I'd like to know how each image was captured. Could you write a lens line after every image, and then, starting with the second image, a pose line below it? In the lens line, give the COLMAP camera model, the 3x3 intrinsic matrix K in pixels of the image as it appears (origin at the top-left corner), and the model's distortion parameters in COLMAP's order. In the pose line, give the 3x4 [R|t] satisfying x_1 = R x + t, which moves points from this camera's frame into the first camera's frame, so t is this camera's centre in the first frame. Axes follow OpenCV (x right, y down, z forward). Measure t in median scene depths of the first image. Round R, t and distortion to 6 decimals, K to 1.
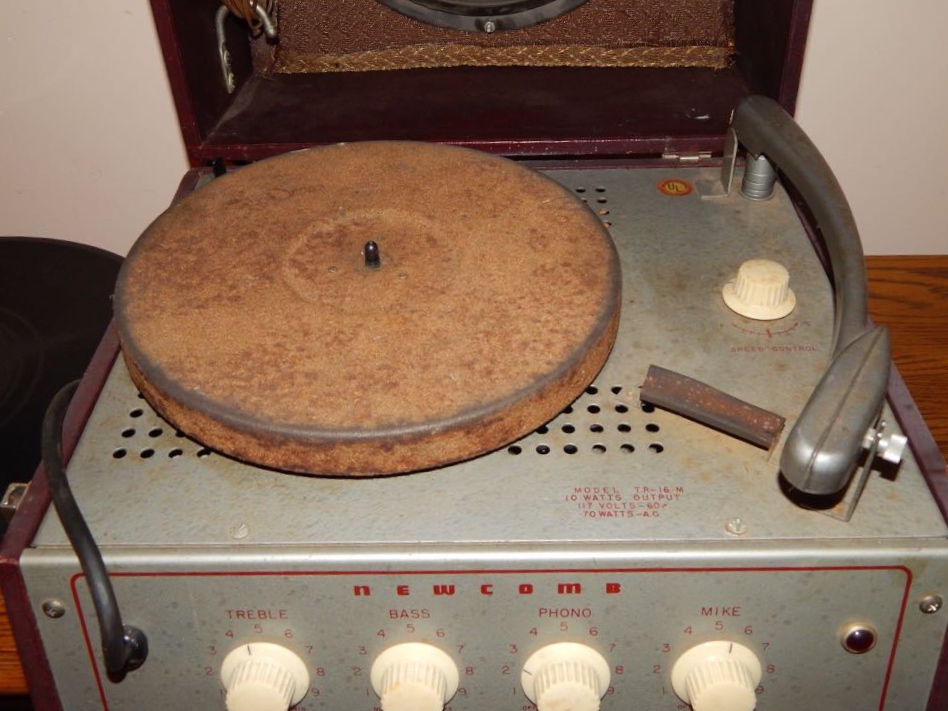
lens RADIAL K [[897.7, 0, 473.2], [0, 897.7, 333.1], [0, 0, 1]] dist [0.003910, -0.013690]
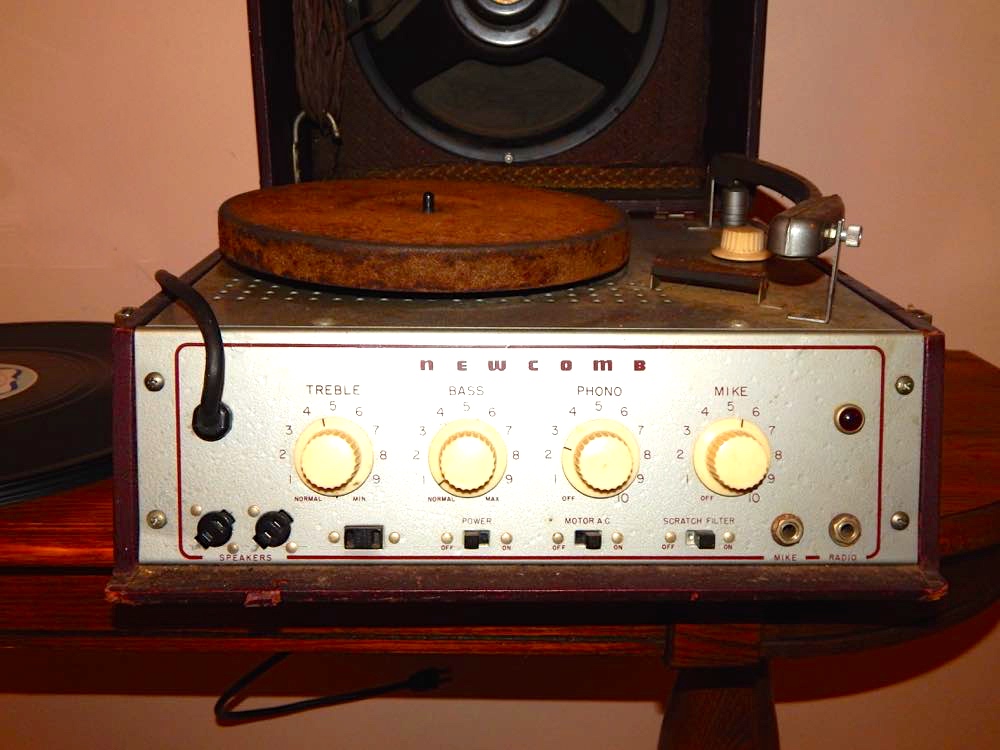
lens RADIAL K [[899.2, 0, 500.0], [0, 899.2, 375.0], [0, 0, 1]] dist [0.004463, -0.002835]
pose [[0.998802, 0.021196, 0.044115, -0.052190], [-0.004067, 0.934184, -0.356768, 0.467165], [-0.048774, 0.356161, 0.933151, -0.062088]]
